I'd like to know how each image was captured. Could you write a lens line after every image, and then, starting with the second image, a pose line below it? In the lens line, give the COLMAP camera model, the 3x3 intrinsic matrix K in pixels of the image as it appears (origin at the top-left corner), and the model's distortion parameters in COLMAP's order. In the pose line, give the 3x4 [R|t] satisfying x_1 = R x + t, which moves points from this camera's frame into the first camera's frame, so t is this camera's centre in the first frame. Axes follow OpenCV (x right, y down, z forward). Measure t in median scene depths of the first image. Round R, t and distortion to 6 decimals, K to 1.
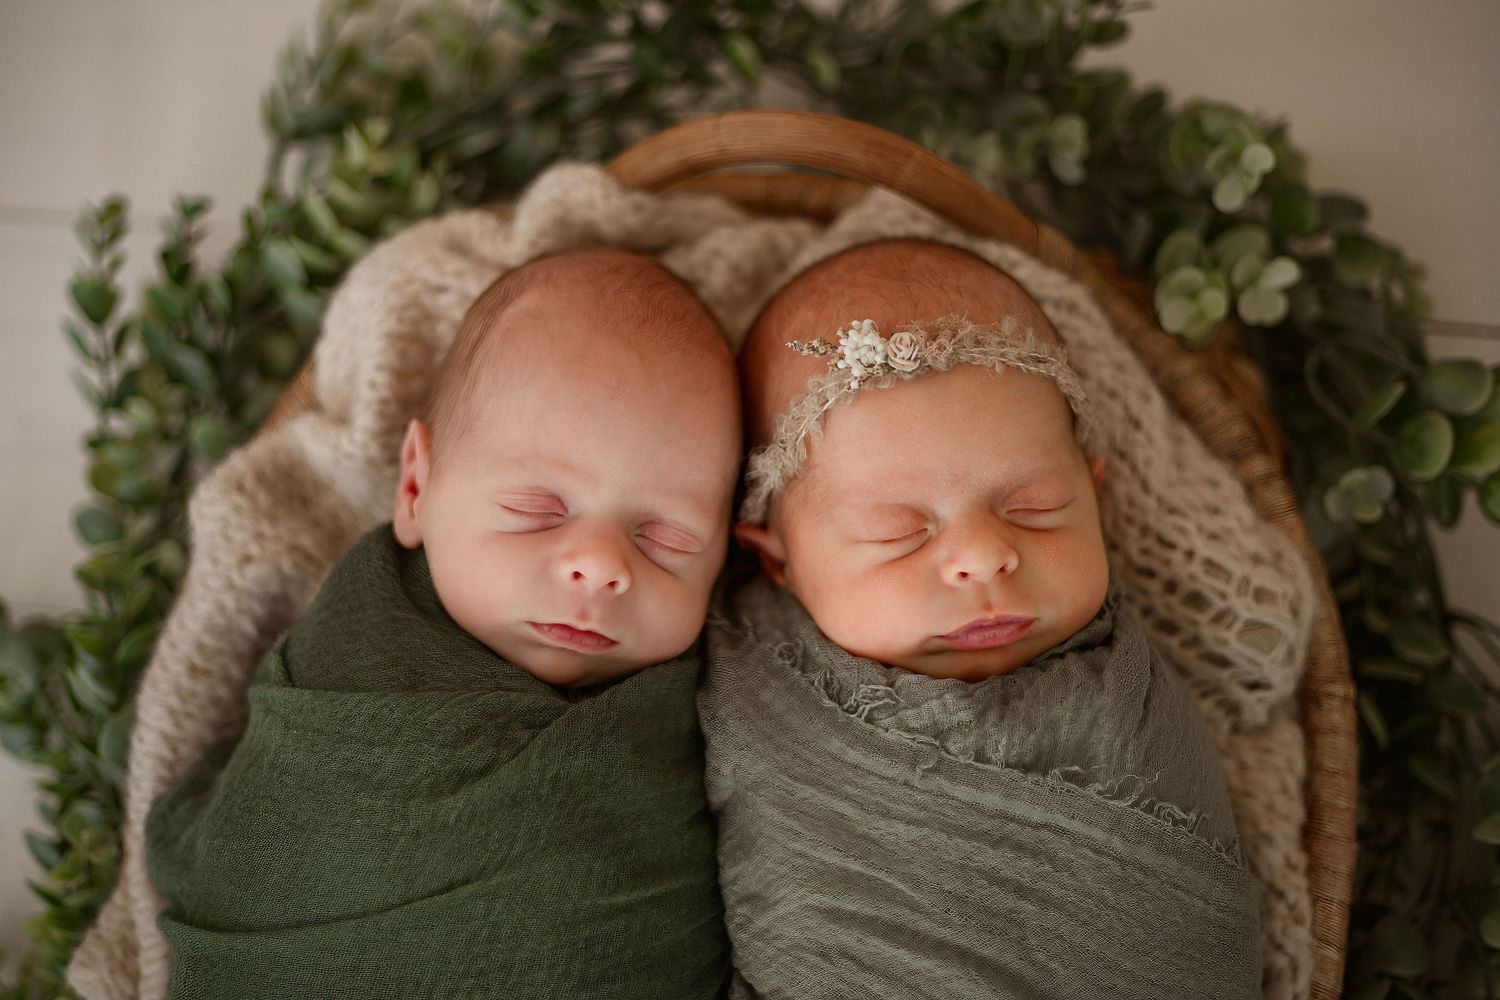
lens RADIAL K [[2382.5, 0, 750.0], [0, 2382.5, 485.3], [0, 0, 1]] dist [-0.156692, 0.000000]
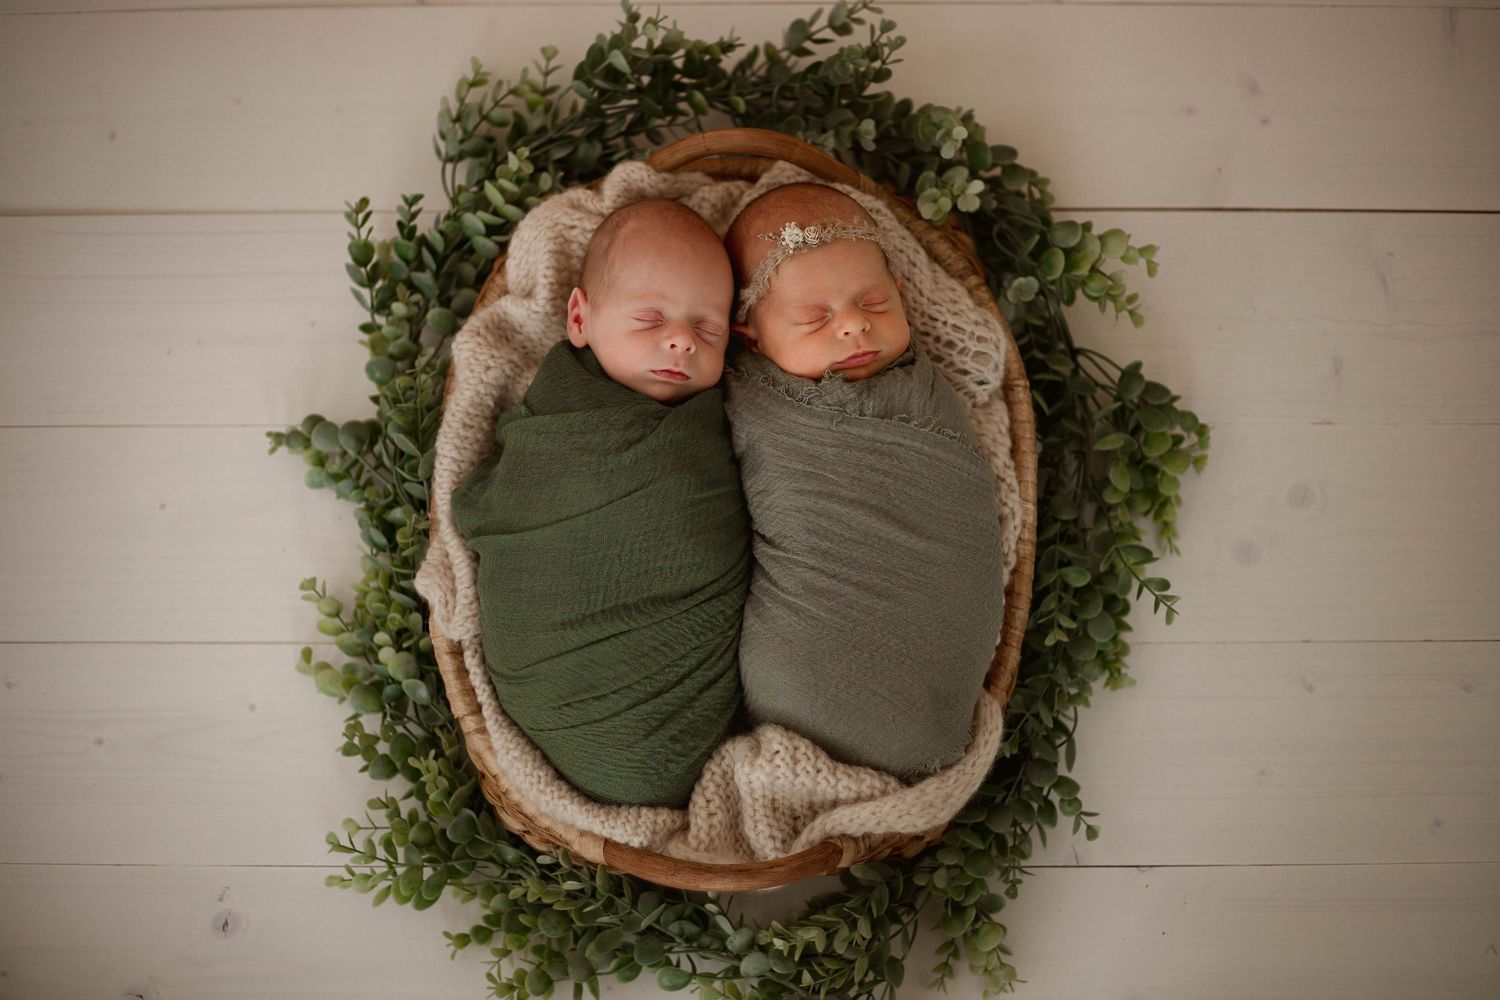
lens RADIAL K [[2382.5, 0, 748.2], [0, 2382.5, 508.0], [0, 0, 1]] dist [-0.156692, 0.000000]
pose [[0.989446, -0.093509, 0.110691, -0.231441], [0.091276, 0.995510, 0.025081, 0.121210], [-0.112539, -0.014713, 0.993538, -1.058364]]
